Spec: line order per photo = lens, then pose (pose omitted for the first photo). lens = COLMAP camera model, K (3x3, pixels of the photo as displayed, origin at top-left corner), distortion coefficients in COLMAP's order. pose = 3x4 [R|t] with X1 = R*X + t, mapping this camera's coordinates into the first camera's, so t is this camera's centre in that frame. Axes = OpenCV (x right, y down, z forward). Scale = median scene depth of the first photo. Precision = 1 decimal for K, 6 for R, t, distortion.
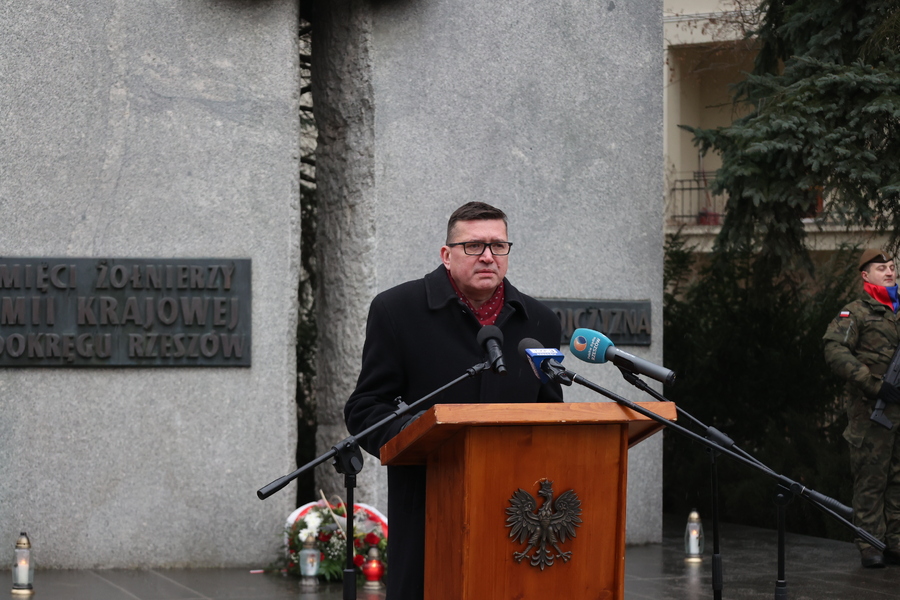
lens RADIAL K [[2002.5, 0, 413.6], [0, 2002.5, 299.5], [0, 0, 1]] dist [-0.018957, -0.146319]
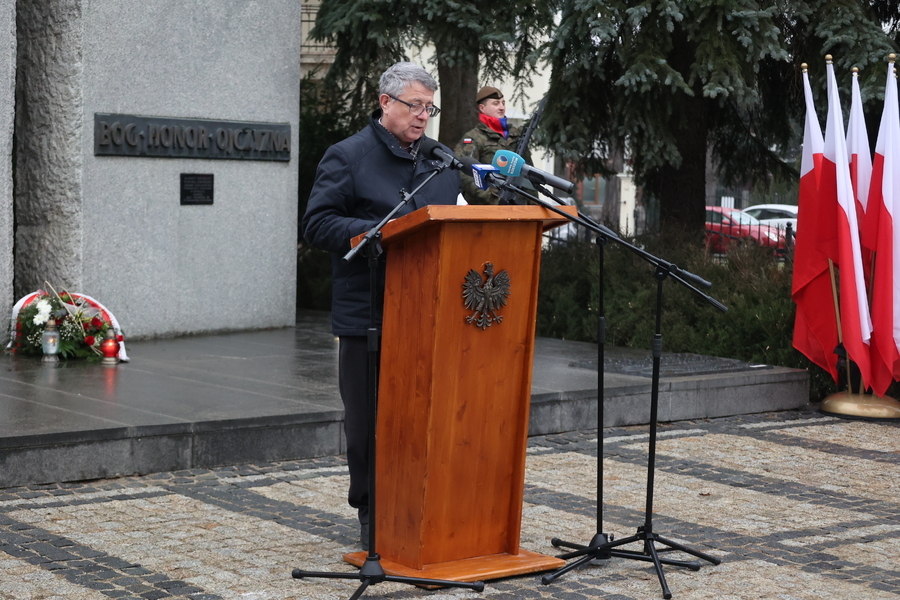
lens RADIAL K [[1860.1, 0, 402.9], [0, 1860.1, 301.6], [0, 0, 1]] dist [-0.034764, -0.013075]
pose [[0.947925, -0.003810, 0.318471, -0.187302], [-0.027573, 0.995193, 0.093976, 0.000219], [-0.317298, -0.097863, 0.943263, -0.078128]]
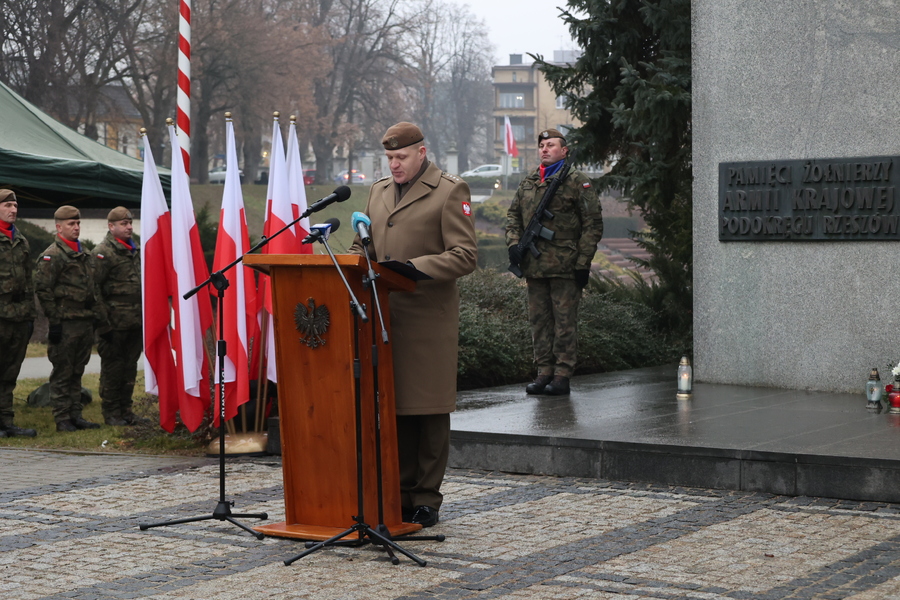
lens RADIAL K [[1860.1, 0, 402.9], [0, 1860.1, 301.6], [0, 0, 1]] dist [-0.034764, -0.013075]
pose [[0.571261, 0.025119, -0.820384, 0.706634], [0.024780, 0.998548, 0.047830, 0.008084], [0.820395, -0.047653, 0.569809, 0.063497]]
